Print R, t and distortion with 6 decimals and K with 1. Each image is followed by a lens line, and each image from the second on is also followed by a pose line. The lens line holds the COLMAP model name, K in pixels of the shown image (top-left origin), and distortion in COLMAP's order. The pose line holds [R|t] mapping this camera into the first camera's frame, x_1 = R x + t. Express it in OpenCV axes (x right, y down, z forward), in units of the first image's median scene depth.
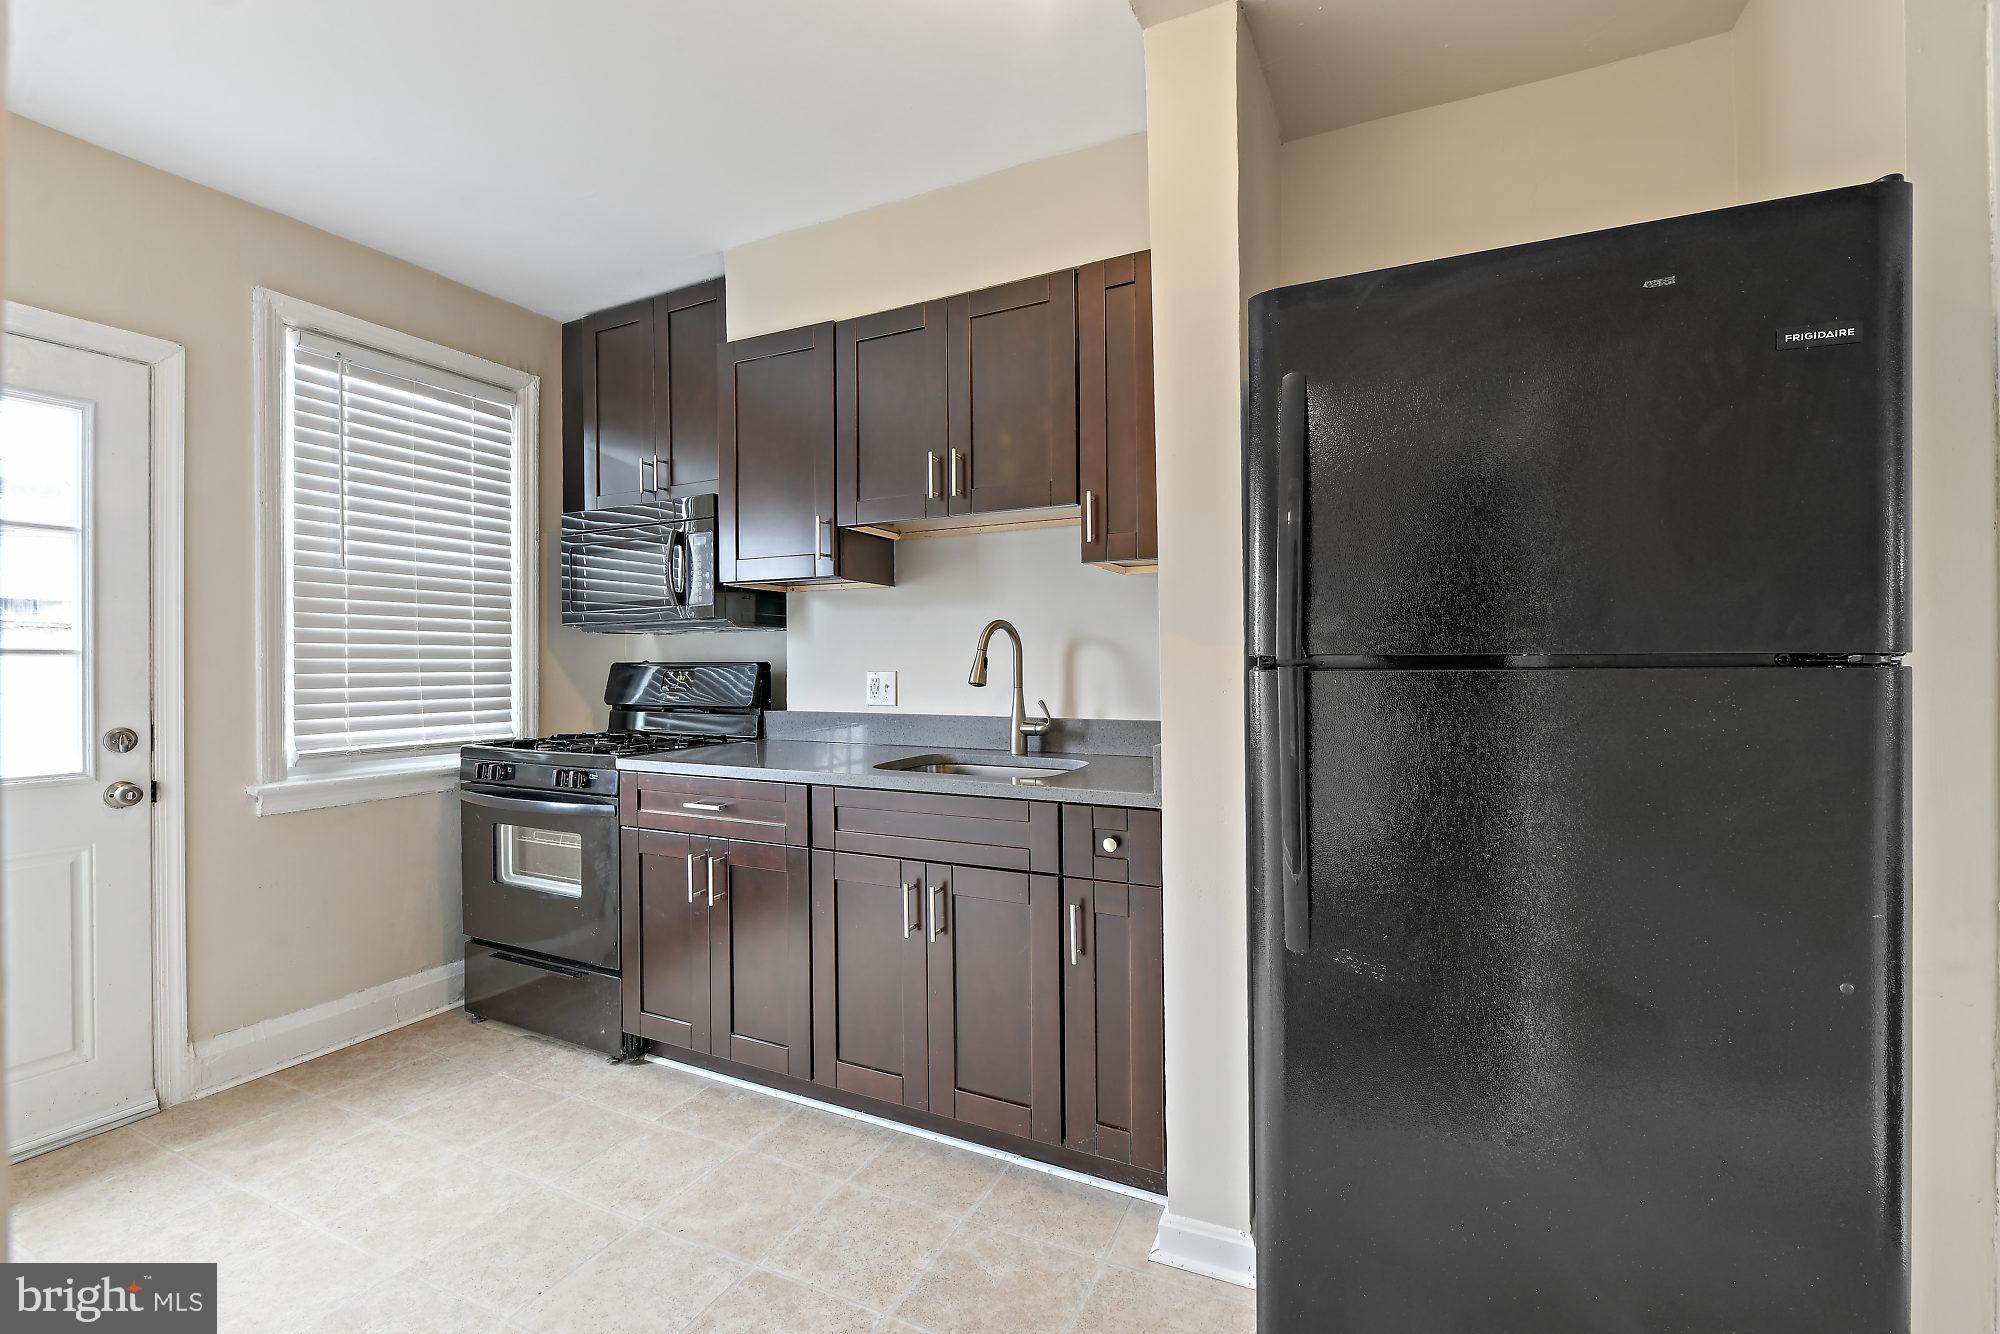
lens RADIAL K [[841.7, 0, 1004.1], [0, 841.7, 671.3], [0, 0, 1]] dist [-0.003860, -0.000967]
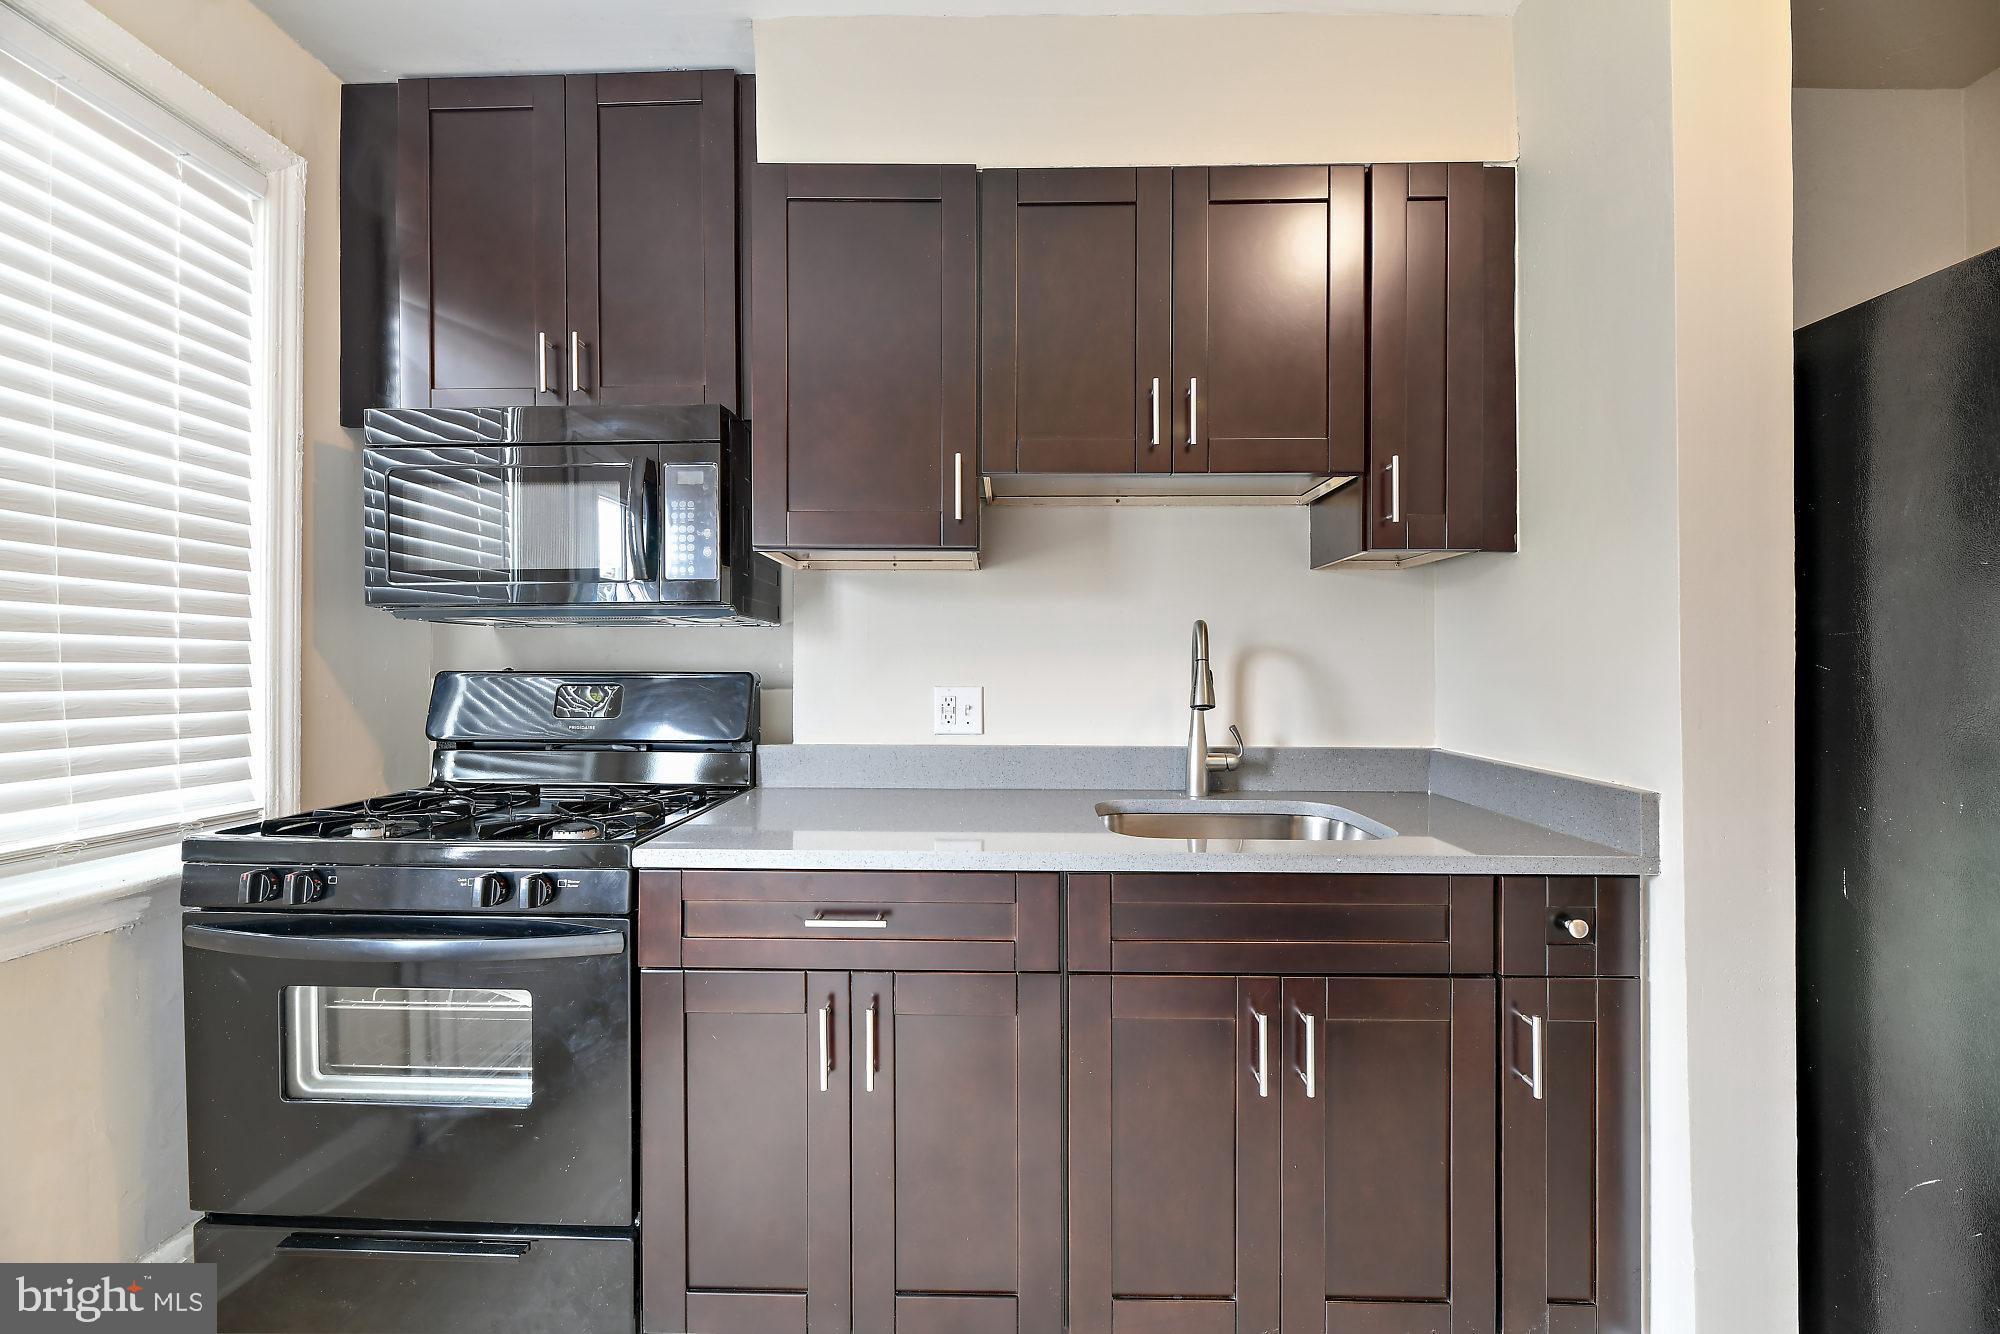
lens RADIAL K [[801.8, 0, 997.4], [0, 801.8, 680.2], [0, 0, 1]] dist [-0.009793, -0.000439]
pose [[0.906529, 0.000775, 0.422143, -0.397140], [-0.001483, 0.999998, 0.001348, -0.006214], [-0.422141, -0.001848, 0.906528, 0.362381]]
